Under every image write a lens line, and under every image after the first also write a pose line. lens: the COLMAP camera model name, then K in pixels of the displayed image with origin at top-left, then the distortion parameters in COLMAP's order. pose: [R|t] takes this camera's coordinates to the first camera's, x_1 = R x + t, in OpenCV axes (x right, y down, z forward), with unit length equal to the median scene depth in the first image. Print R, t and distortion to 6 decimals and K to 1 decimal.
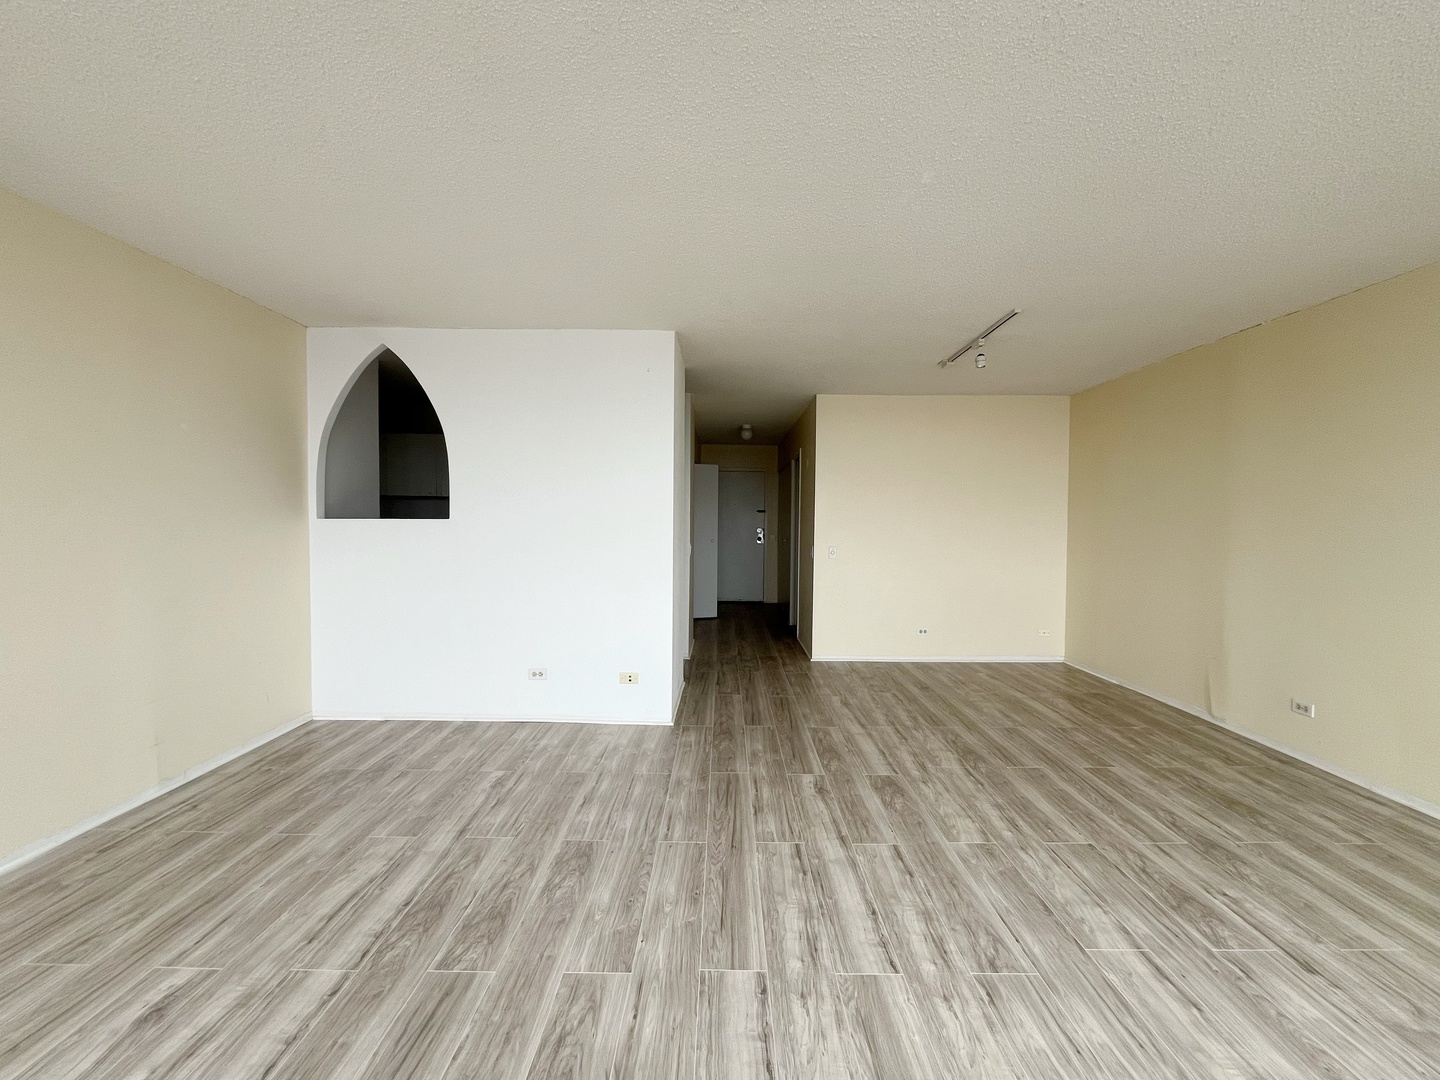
lens RADIAL K [[579.7, 0, 719.6], [0, 579.7, 536.5], [0, 0, 1]] dist [-0.002739, -0.000701]
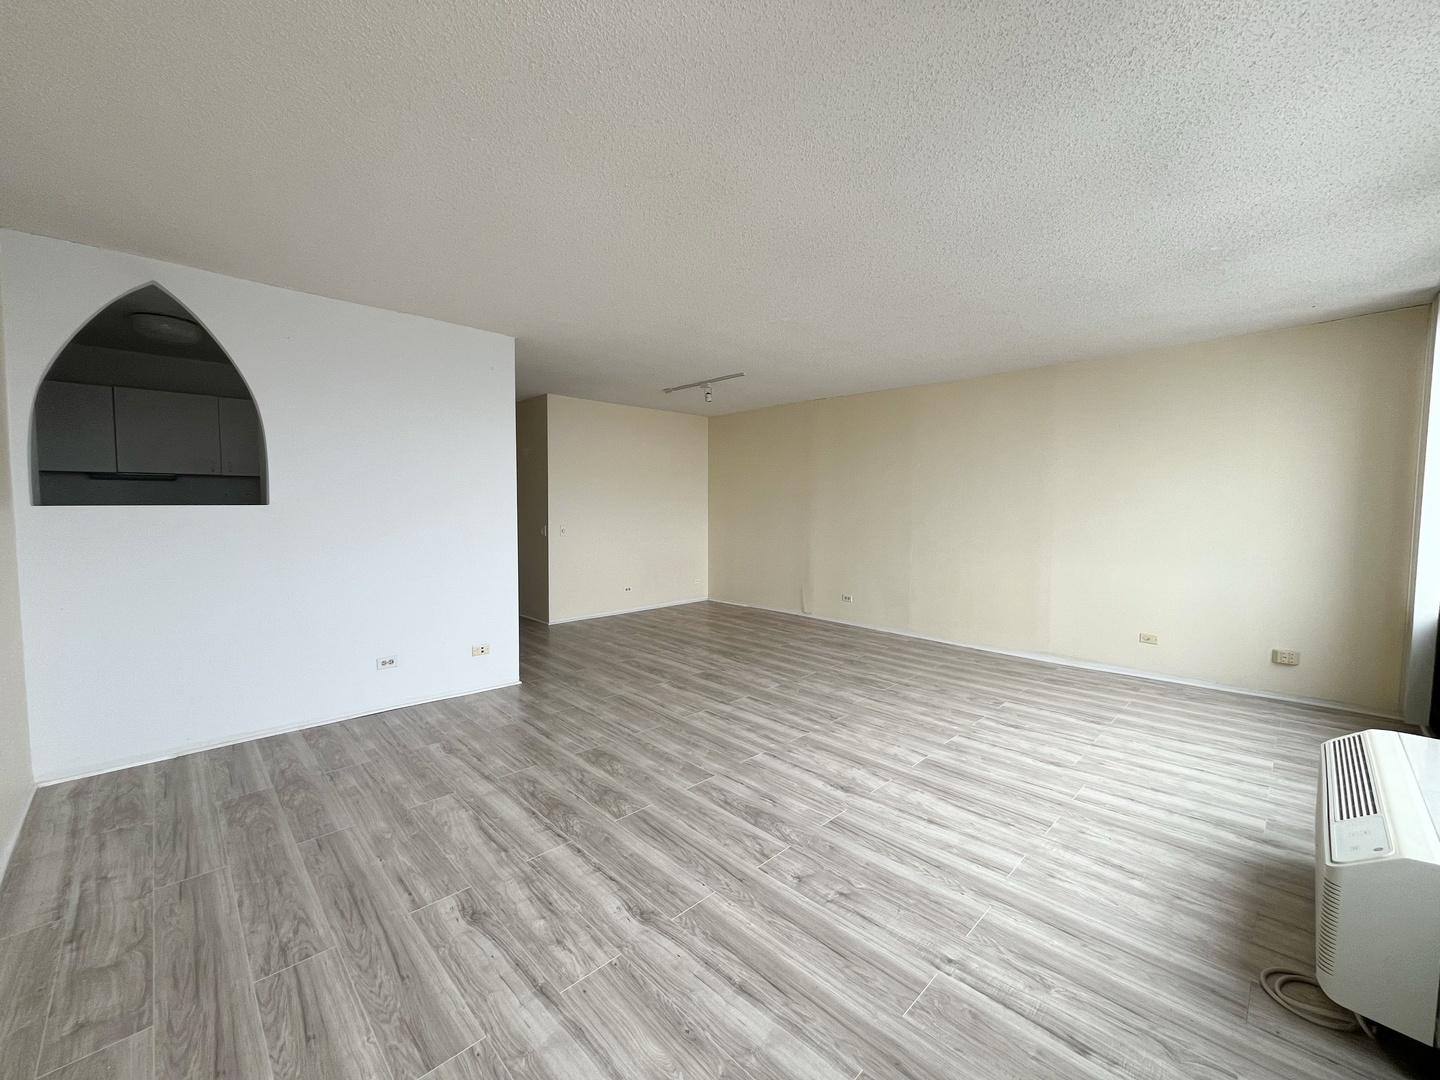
lens RADIAL K [[579.7, 0, 725.6], [0, 579.7, 536.4], [0, 0, 1]] dist [-0.002739, -0.000701]
pose [[0.706726, -0.043356, 0.706158, -0.810986], [0.018896, 0.998921, 0.042420, -0.008576], [-0.707235, -0.016636, 0.706783, -0.128218]]
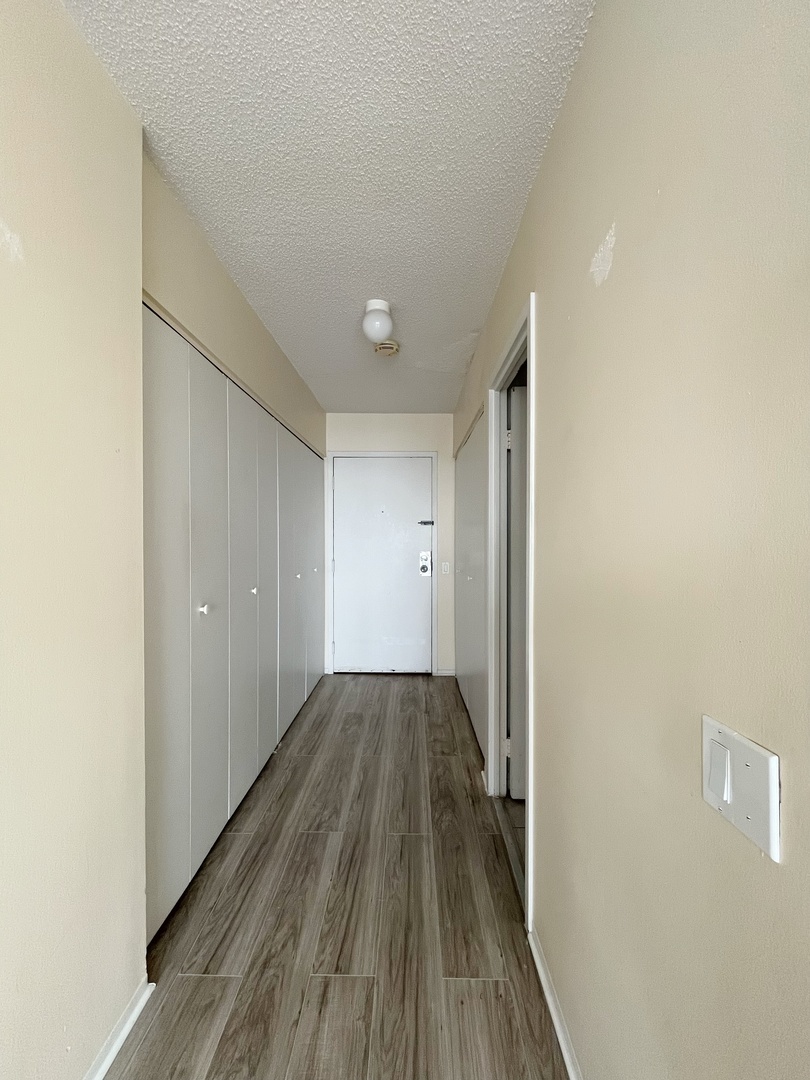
lens RADIAL K [[434.7, 0, 404.7], [0, 434.7, 536.6], [0, 0, 1]] dist [-0.002739, -0.000701]
pose [[0.999359, -0.034087, -0.010910, -0.774488], [0.033796, 0.999095, -0.025814, -0.011040], [0.011781, 0.025429, 0.999607, 0.173336]]
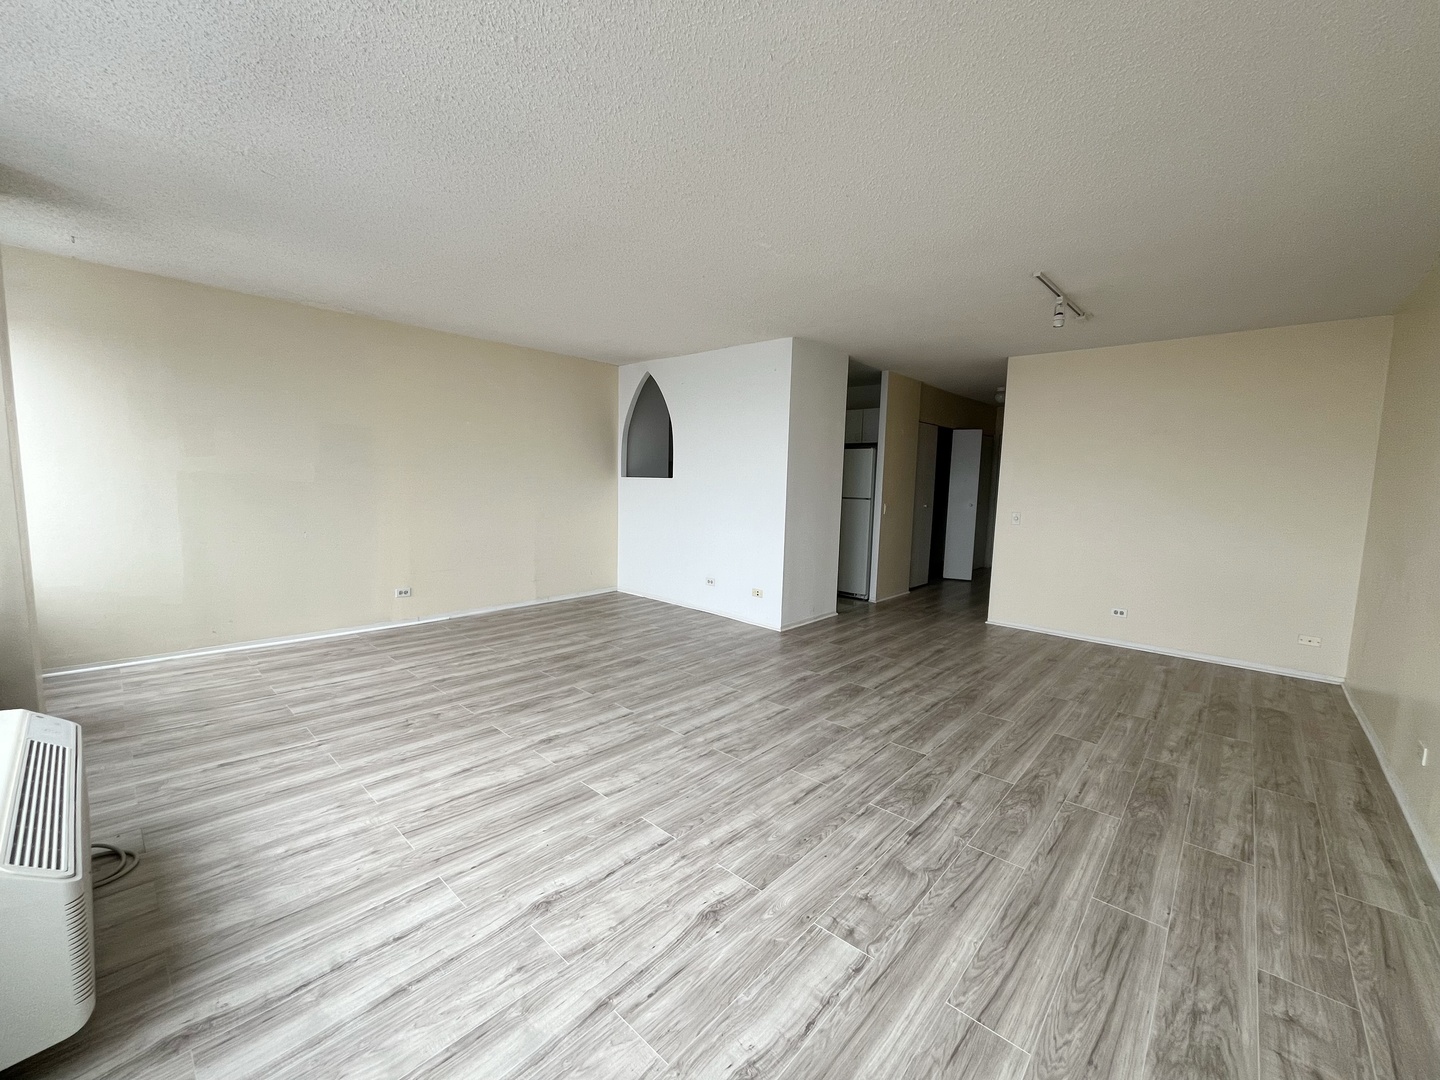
lens RADIAL K [[579.7, 0, 722.4], [0, 579.7, 536.5], [0, 0, 1]] dist [-0.002739, -0.000701]
pose [[0.745072, 0.079379, -0.662243, 0.963793], [-0.038986, 0.996378, 0.075567, 0.005048], [0.665843, -0.030485, 0.745468, -0.144674]]
